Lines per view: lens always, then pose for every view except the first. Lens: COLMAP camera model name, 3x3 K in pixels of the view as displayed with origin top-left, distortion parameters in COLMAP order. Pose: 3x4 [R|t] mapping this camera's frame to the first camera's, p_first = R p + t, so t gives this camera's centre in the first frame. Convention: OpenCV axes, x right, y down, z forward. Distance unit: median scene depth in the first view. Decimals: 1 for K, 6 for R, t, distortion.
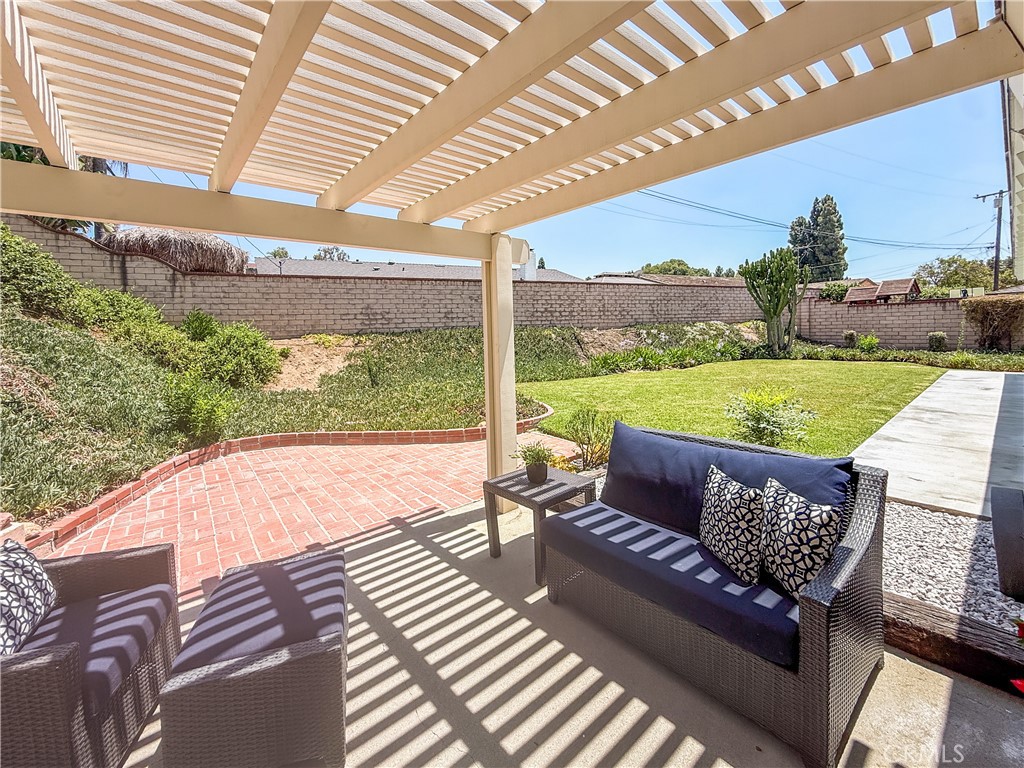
lens RADIAL K [[417.2, 0, 479.7], [0, 417.2, 368.9], [0, 0, 1]] dist [-0.002406, 0.000136]
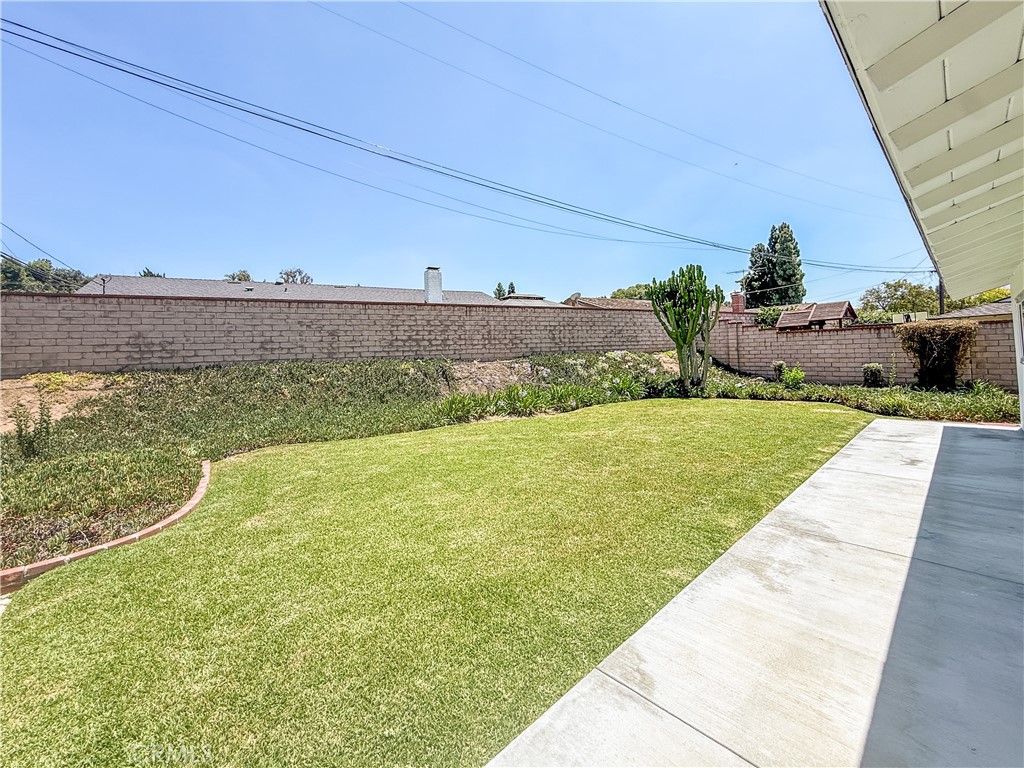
lens RADIAL K [[417.2, 0, 483.2], [0, 417.2, 372.3], [0, 0, 1]] dist [-0.002406, 0.000136]
pose [[0.998748, -0.005157, 0.049759, 0.284078], [0.007605, 0.998763, -0.049143, -0.037282], [-0.049444, 0.049460, 0.997552, 0.207491]]
